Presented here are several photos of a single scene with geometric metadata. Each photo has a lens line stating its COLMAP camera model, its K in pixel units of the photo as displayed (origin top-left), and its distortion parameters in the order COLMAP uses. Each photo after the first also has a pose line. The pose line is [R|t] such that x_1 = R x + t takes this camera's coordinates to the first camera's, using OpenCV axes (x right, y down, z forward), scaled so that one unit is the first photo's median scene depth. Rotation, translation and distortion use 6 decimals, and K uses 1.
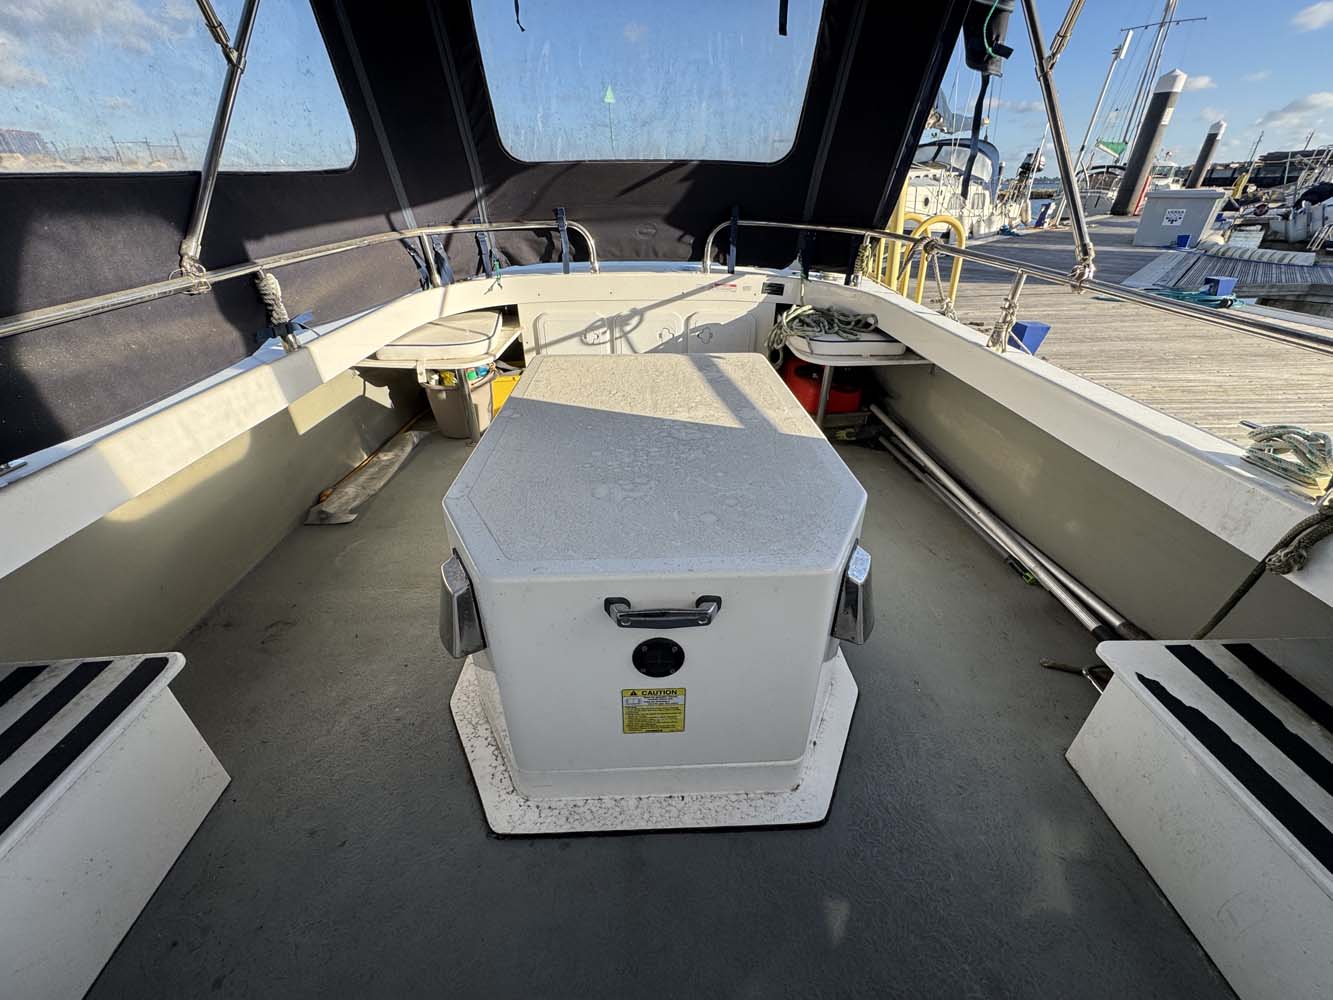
lens RADIAL K [[529.3, 0, 663.8], [0, 529.3, 498.4], [0, 0, 1]] dist [-0.005151, 0.000581]
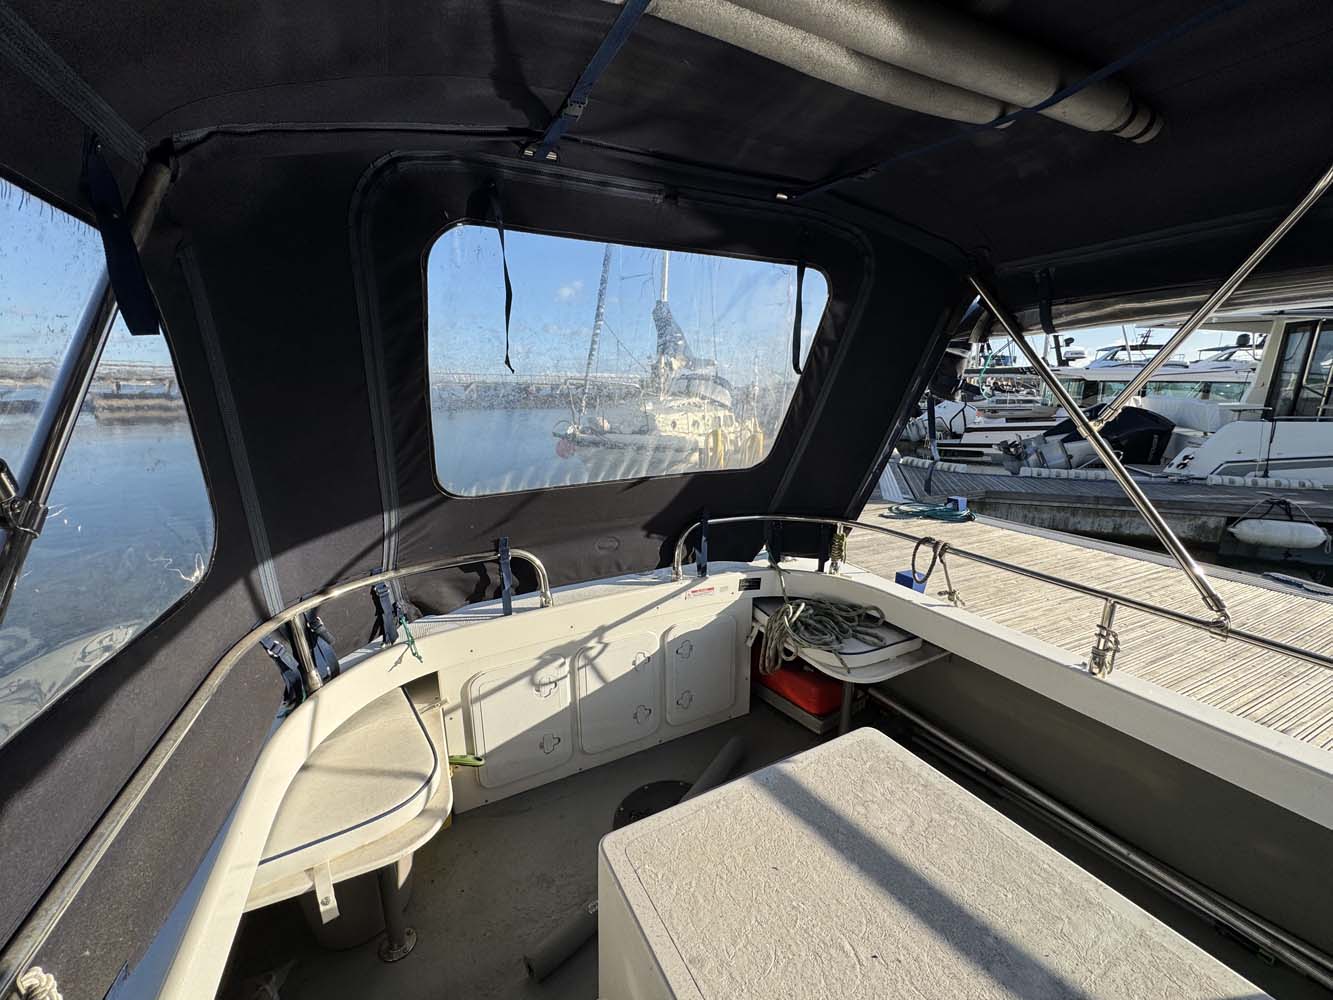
lens RADIAL K [[529.3, 0, 664.7], [0, 529.3, 503.1], [0, 0, 1]] dist [-0.005151, 0.000581]
pose [[0.903608, -0.102074, 0.416021, -0.376230], [0.227415, 0.937338, -0.263969, -0.442739], [-0.363008, 0.333134, 0.870199, 0.327656]]
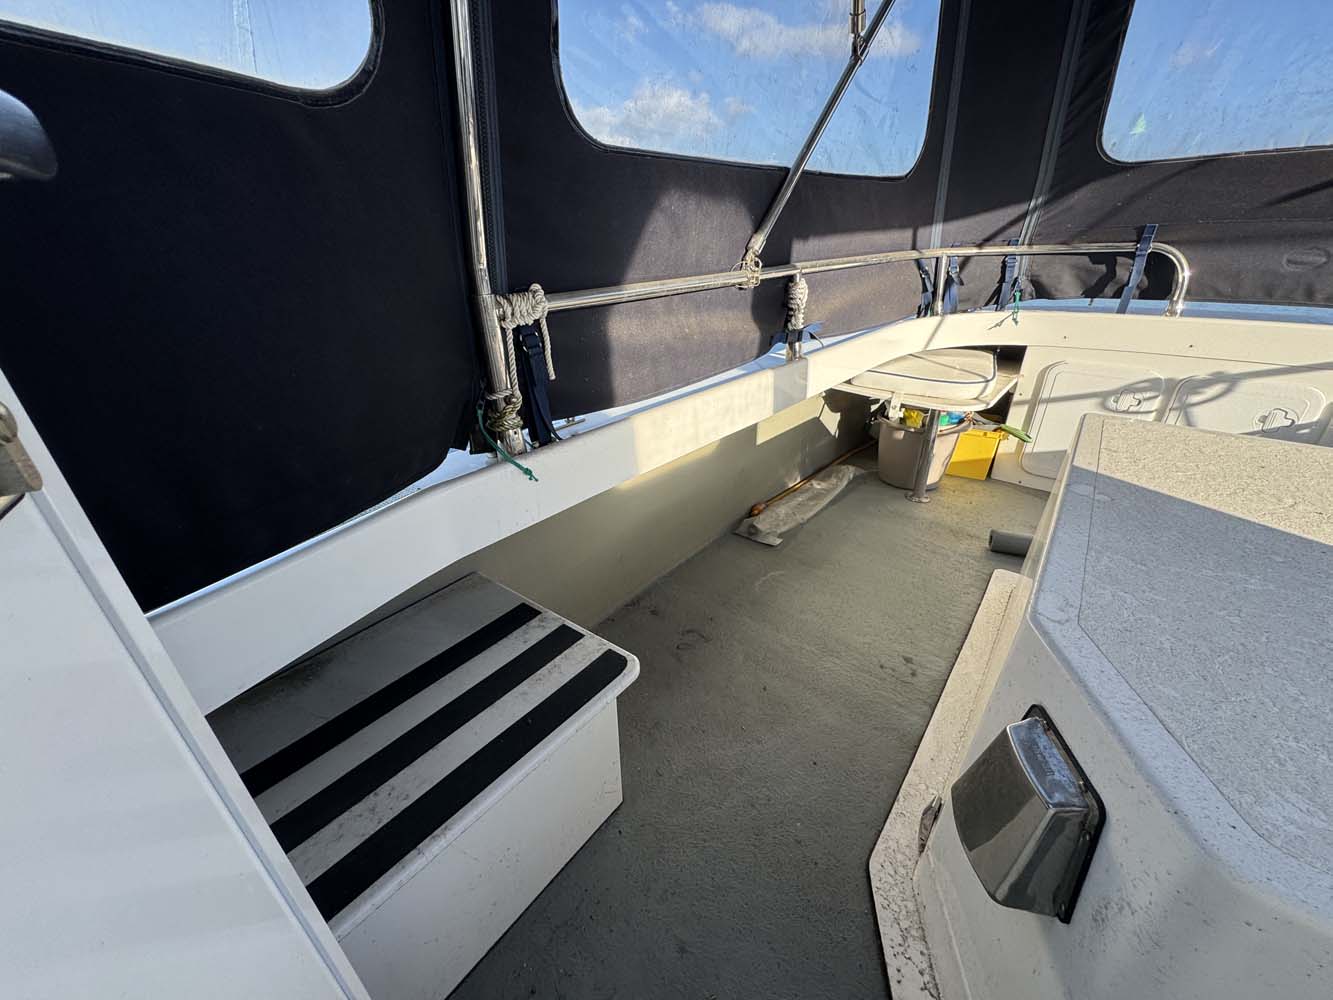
lens RADIAL K [[529.3, 0, 665.8], [0, 529.3, 499.5], [0, 0, 1]] dist [-0.005151, 0.000581]
pose [[0.755554, 0.283698, -0.590469, -0.211821], [-0.325799, 0.944714, 0.037013, -0.004137], [0.568325, 0.164409, 0.806211, 0.129779]]
